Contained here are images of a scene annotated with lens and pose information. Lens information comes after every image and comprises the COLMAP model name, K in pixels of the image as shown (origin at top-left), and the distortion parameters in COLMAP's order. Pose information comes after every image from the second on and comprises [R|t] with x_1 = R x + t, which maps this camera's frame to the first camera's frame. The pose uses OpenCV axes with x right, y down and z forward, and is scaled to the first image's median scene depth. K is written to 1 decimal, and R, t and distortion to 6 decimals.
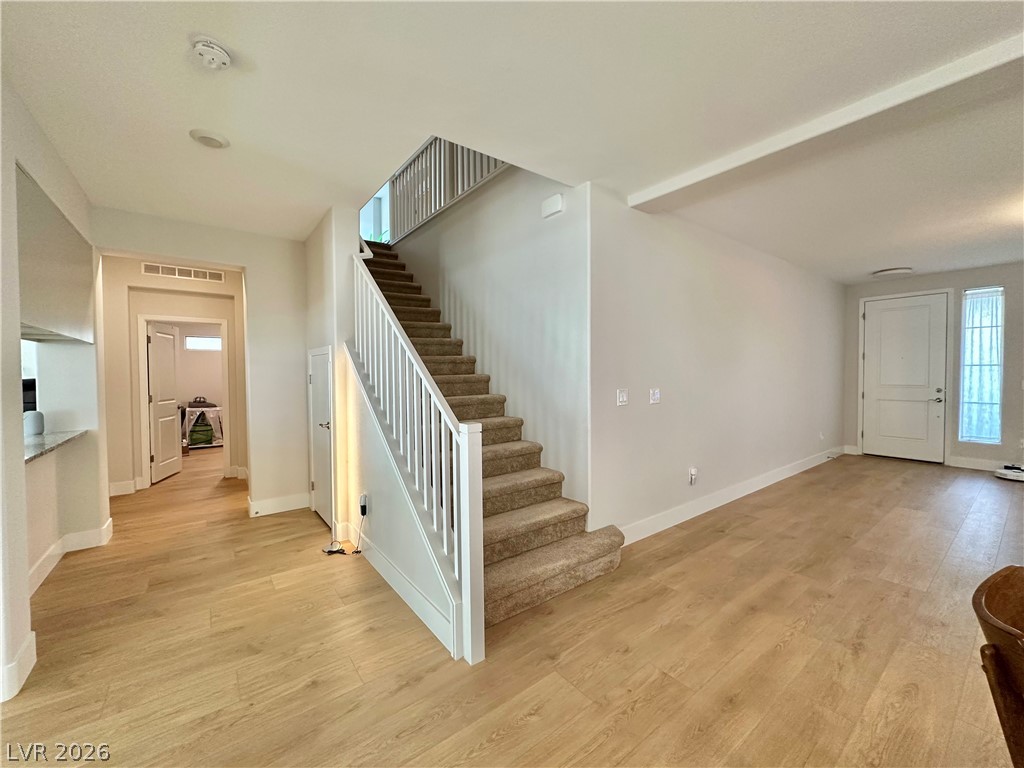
lens RADIAL K [[409.4, 0, 511.9], [0, 409.4, 380.5], [0, 0, 1]] dist [0.000554, -0.000177]
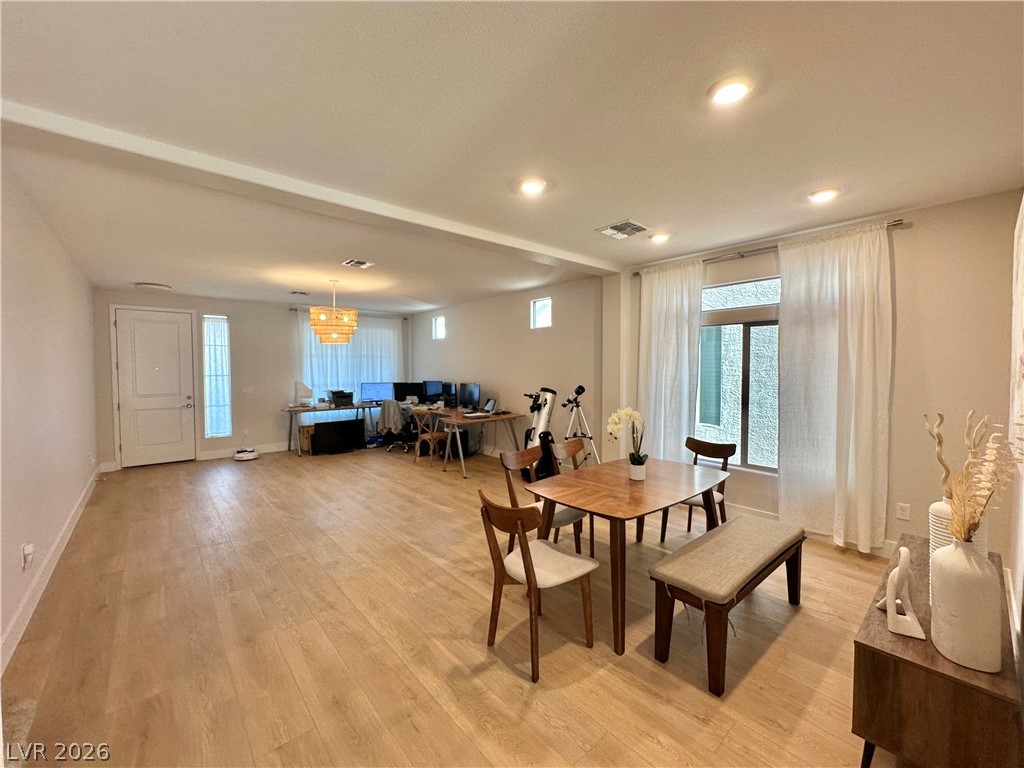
lens RADIAL K [[409.4, 0, 510.6], [0, 409.4, 385.3], [0, 0, 1]] dist [0.000554, -0.000177]
pose [[-0.061854, -0.033150, 0.997535, -0.171981], [0.021952, 0.999161, 0.034565, -0.031710], [-0.997844, 0.024035, -0.061074, 0.173959]]
